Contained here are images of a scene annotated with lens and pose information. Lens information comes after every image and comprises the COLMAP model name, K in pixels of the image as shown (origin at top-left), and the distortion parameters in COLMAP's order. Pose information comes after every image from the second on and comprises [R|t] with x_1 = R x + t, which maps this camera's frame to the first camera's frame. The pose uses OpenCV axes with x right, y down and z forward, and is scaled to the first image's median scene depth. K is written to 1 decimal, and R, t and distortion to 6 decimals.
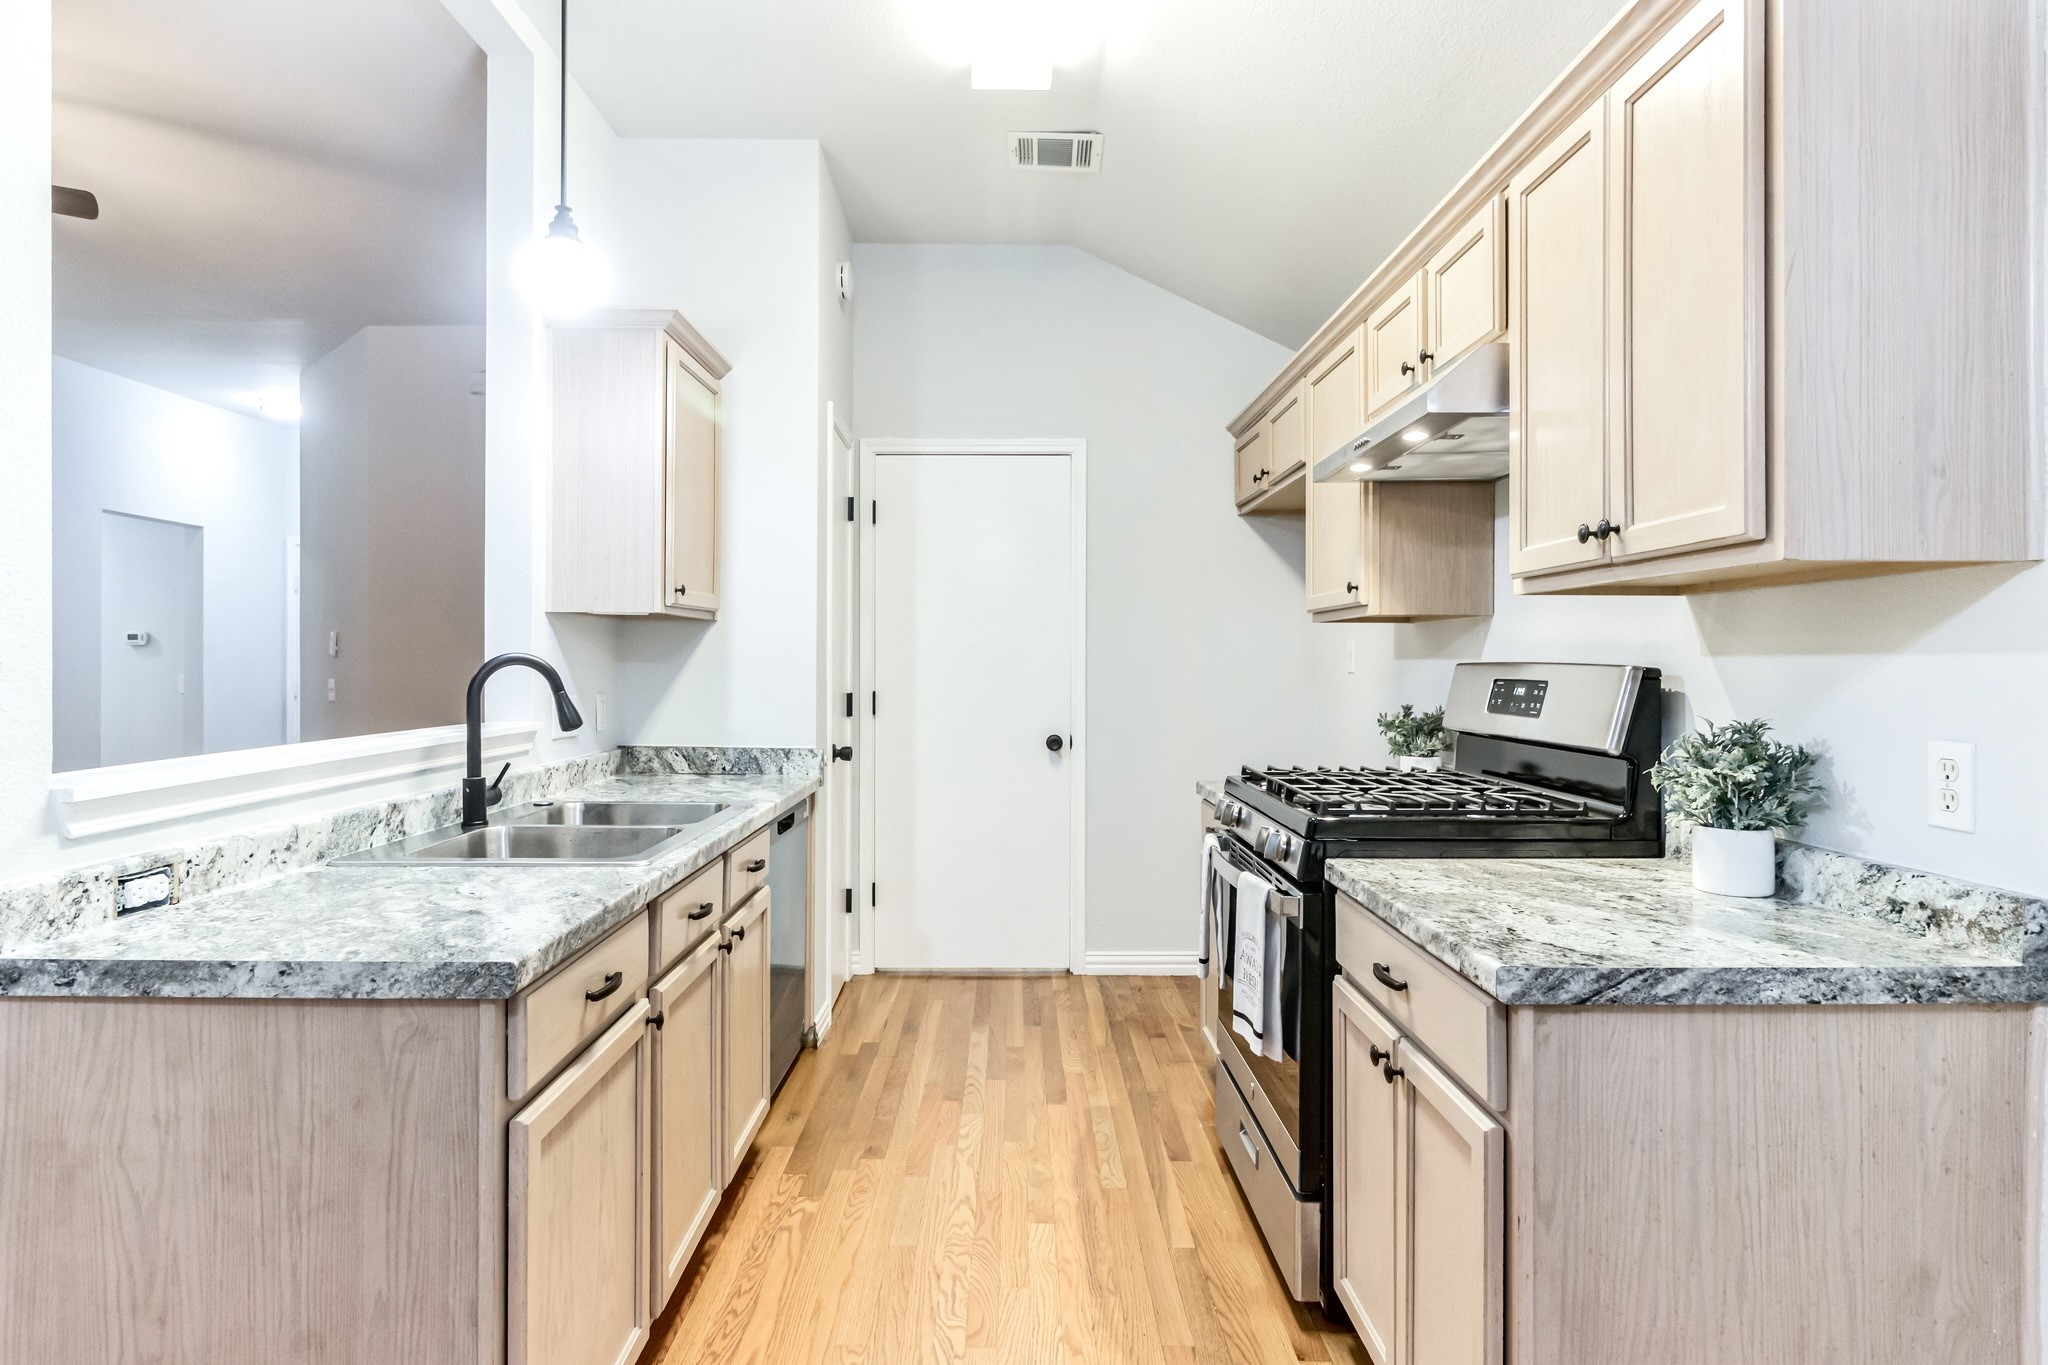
lens RADIAL K [[1103.5, 0, 1024.0], [0, 1103.5, 682.5], [0, 0, 1]] dist [-0.001450, 0.000122]
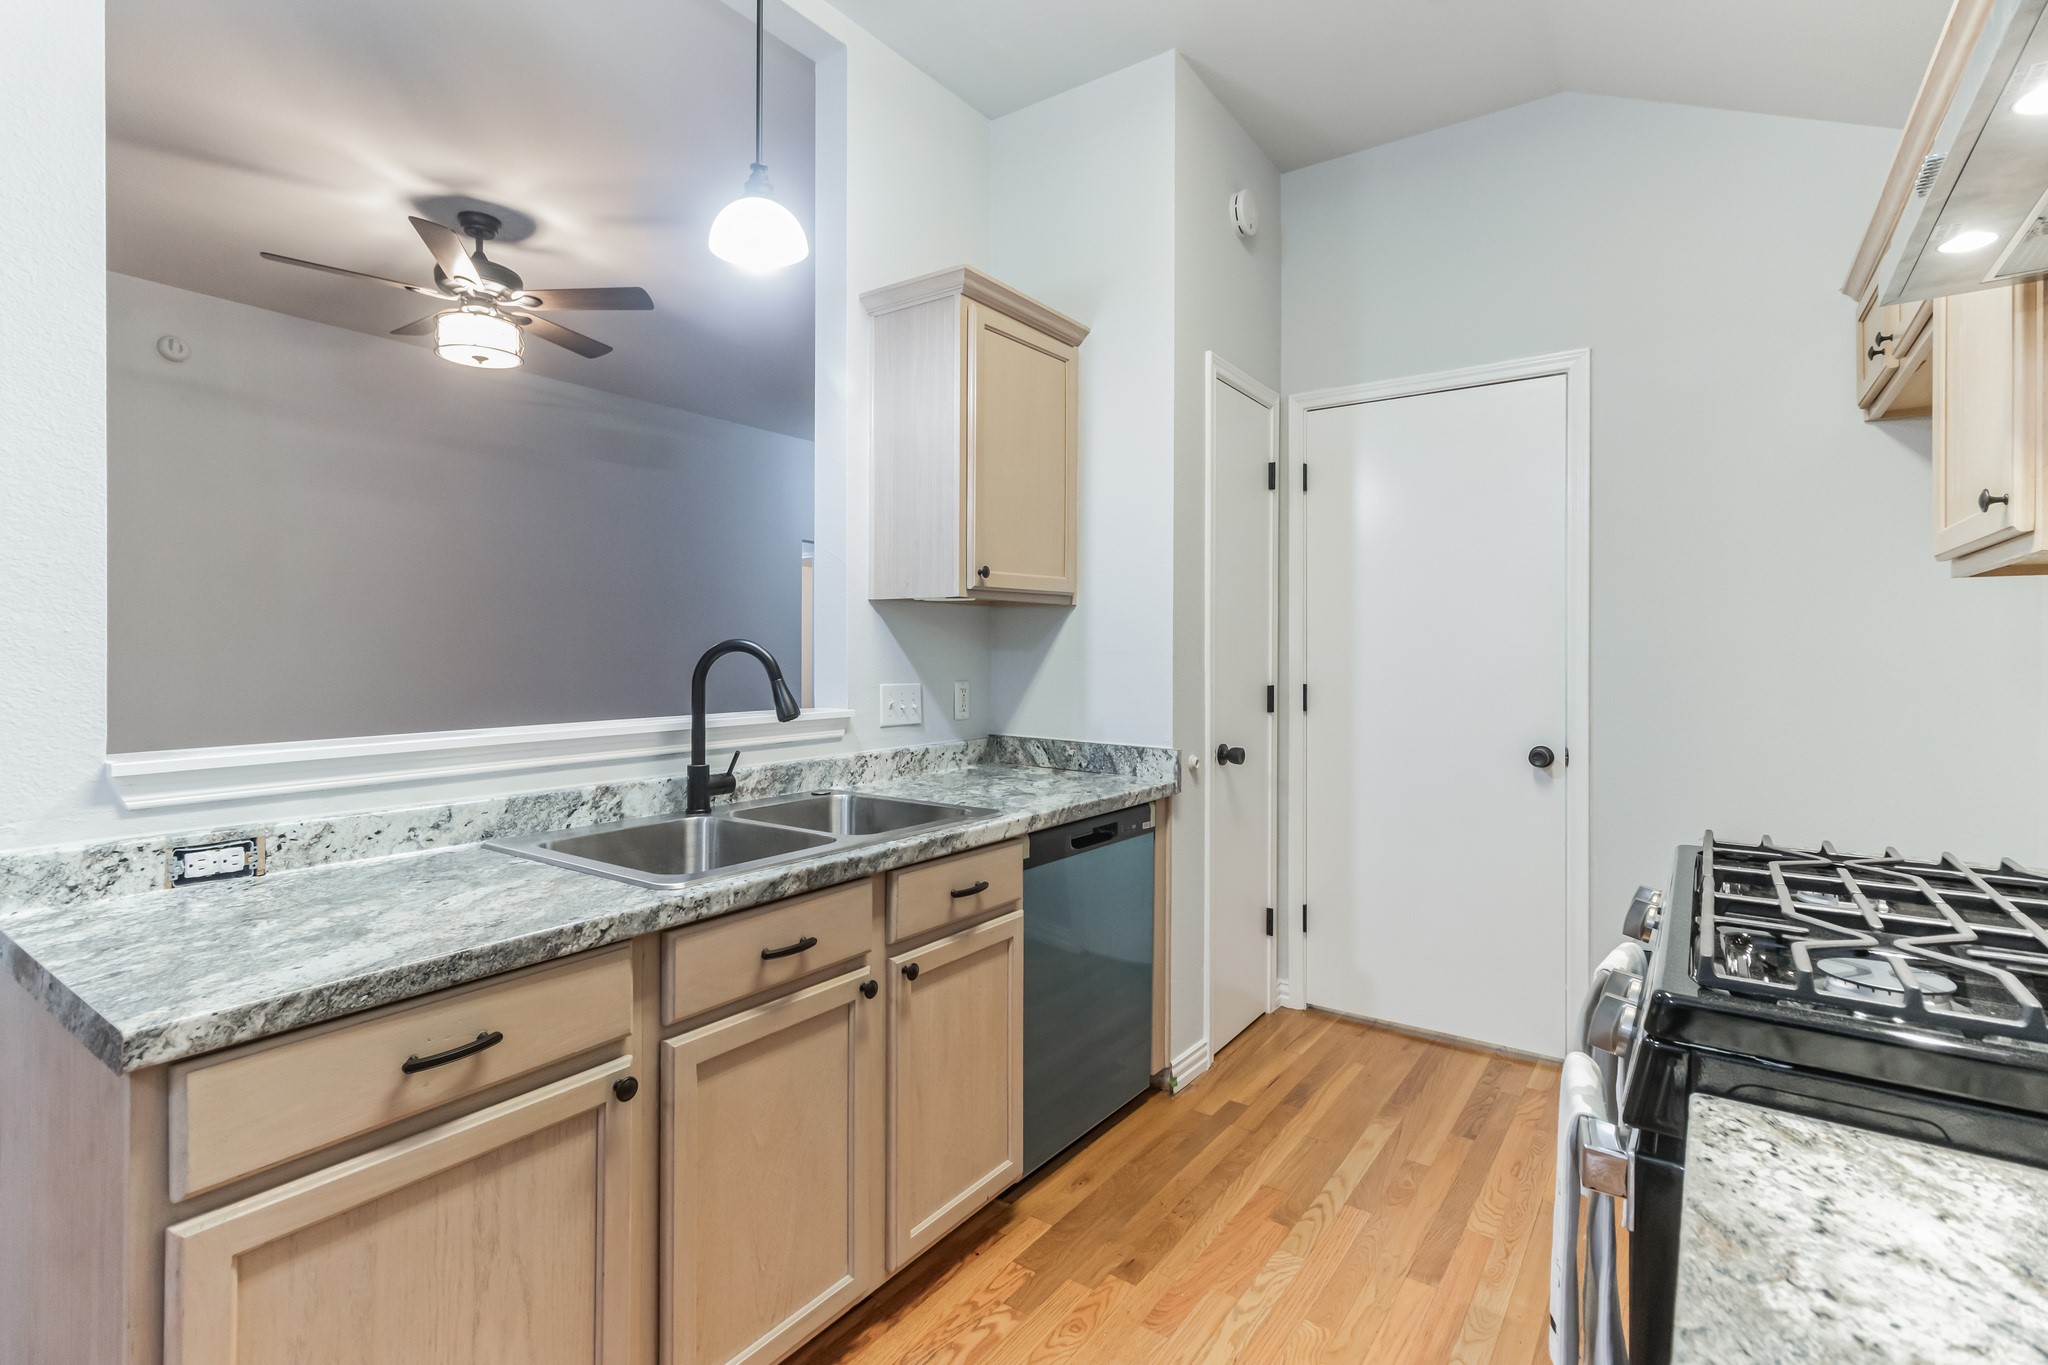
lens RADIAL K [[970.3, 0, 1022.9], [0, 970.3, 659.0], [0, 0, 1]] dist [0.003548, 0.000429]
pose [[0.803148, 0.005143, -0.595757, 0.203411], [-0.011844, 0.999903, -0.007336, -0.005055], [0.595662, 0.012948, 0.803131, 0.370569]]
